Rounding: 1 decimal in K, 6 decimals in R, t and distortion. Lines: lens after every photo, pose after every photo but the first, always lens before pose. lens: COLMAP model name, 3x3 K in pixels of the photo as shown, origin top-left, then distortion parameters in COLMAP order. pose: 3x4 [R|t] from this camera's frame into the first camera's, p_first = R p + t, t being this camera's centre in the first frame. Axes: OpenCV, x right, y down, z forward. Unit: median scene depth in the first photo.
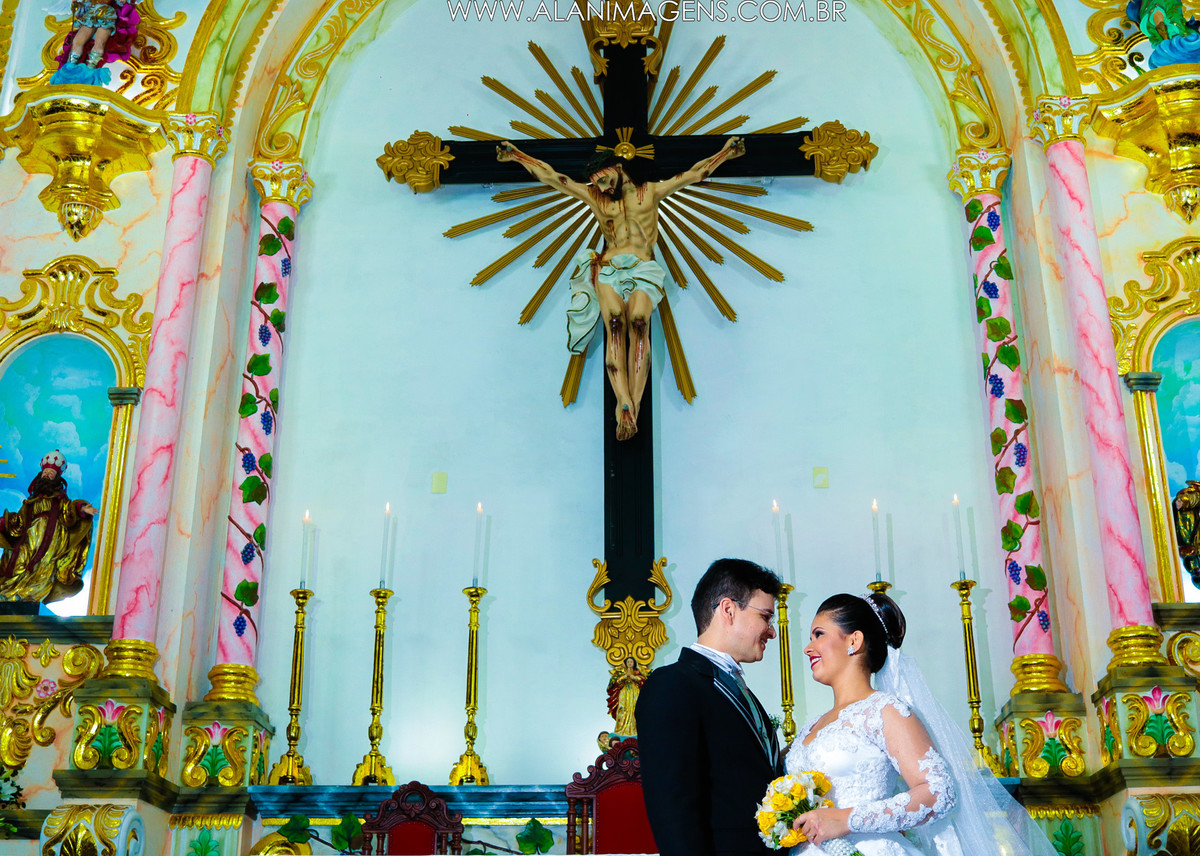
lens RADIAL K [[1432.0, 0, 622.6], [0, 1432.0, 466.3], [0, 0, 1]] dist [-0.094627, 0.048570]
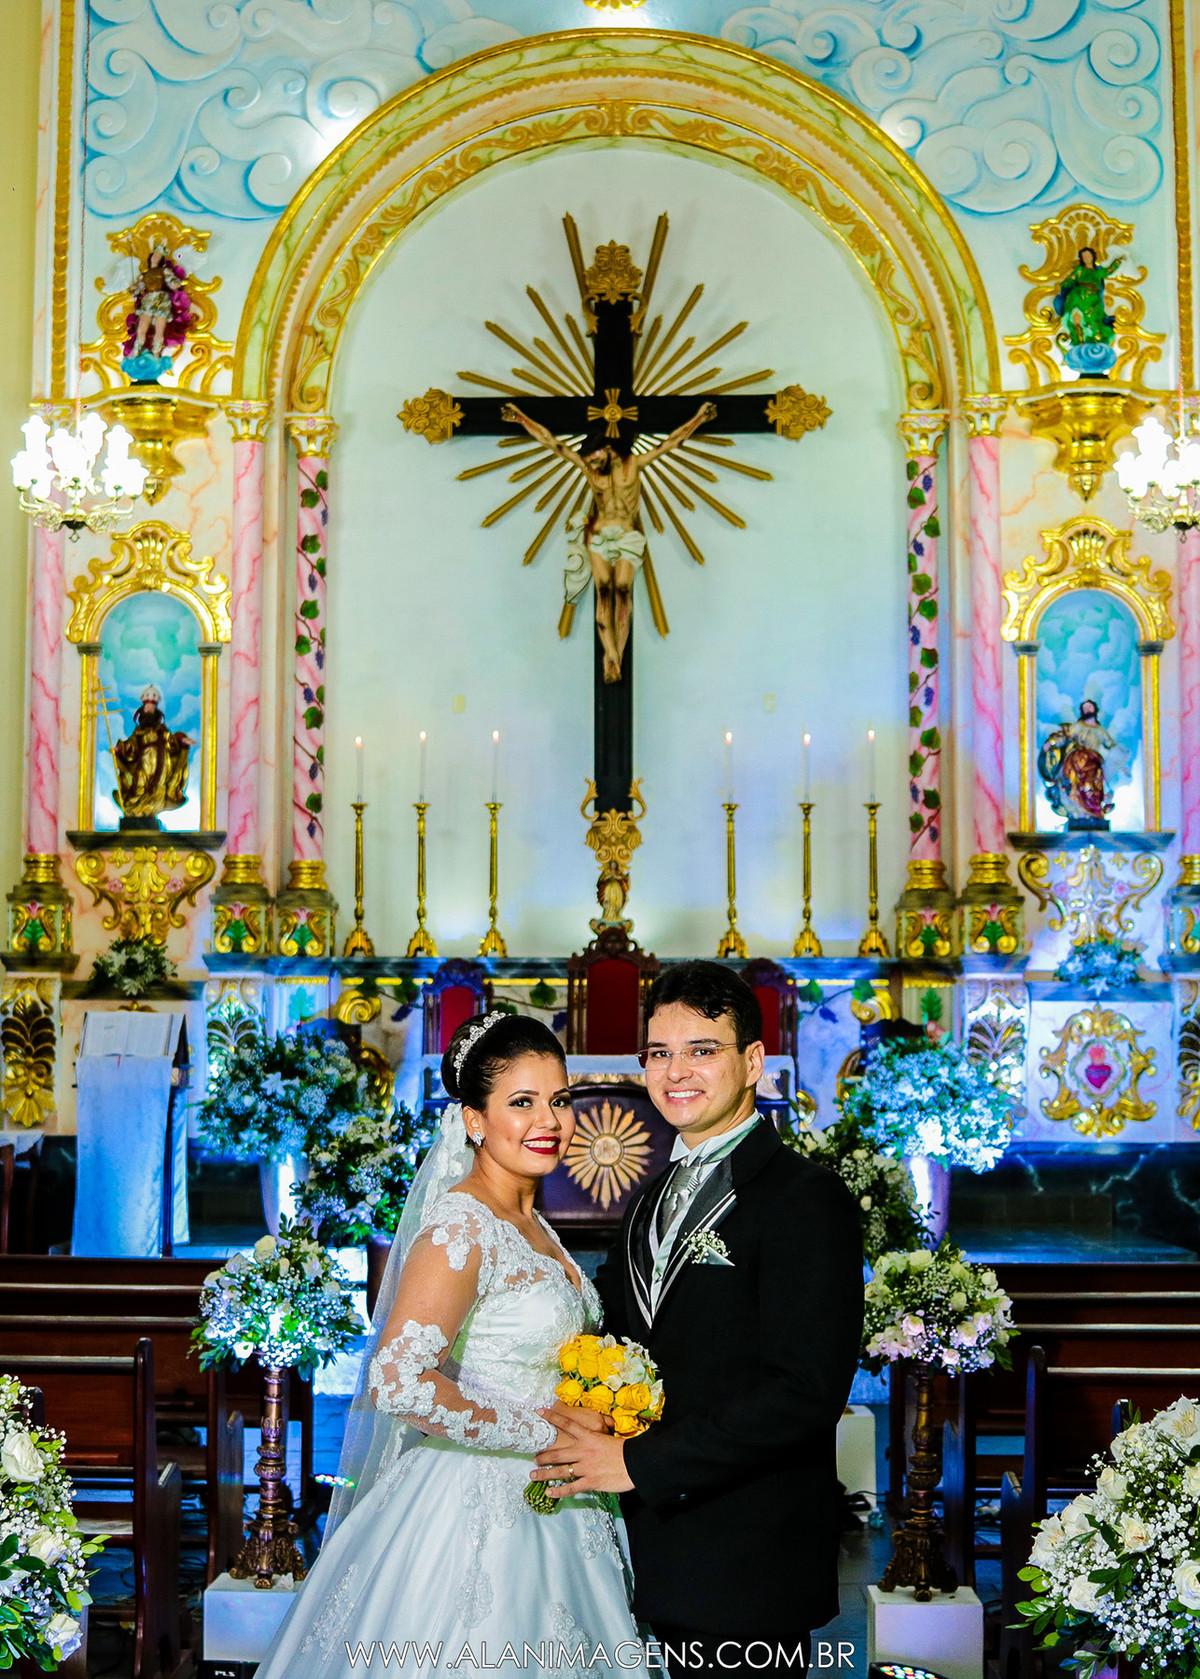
lens RADIAL K [[2777.8, 0, 489.0], [0, 2777.8, 839.2], [0, 0, 1]] dist [-0.082664, -0.032086]
pose [[0.999425, 0.007980, -0.032941, -0.023341], [0.002149, 0.955014, 0.296552, -0.598884], [0.033826, -0.296453, 0.954448, -1.342028]]
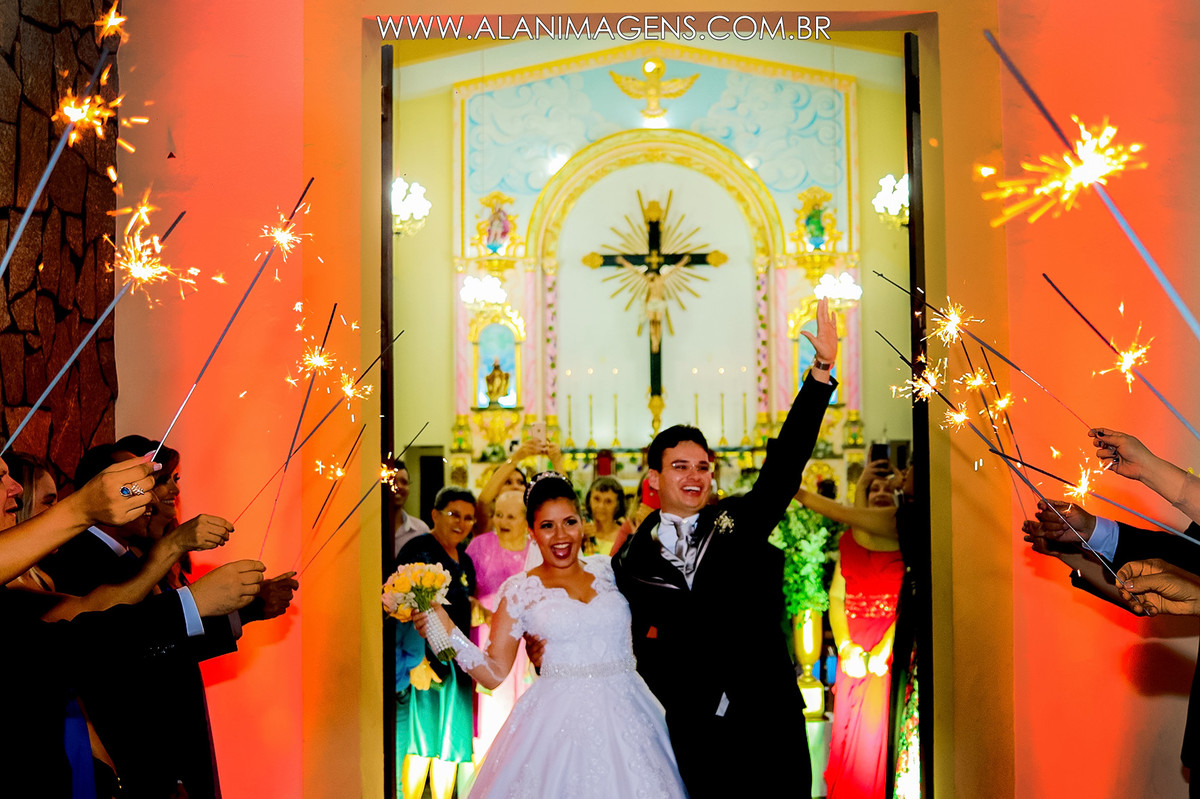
lens RADIAL K [[1588.9, 0, 600.0], [0, 1588.9, 399.5], [0, 0, 1]] dist [0.009748, 0.003641]
pose [[0.999838, -0.004501, -0.017407, -0.067546], [0.009865, 0.946752, 0.321814, -1.196799], [0.015031, -0.321934, 0.946643, -2.845372]]
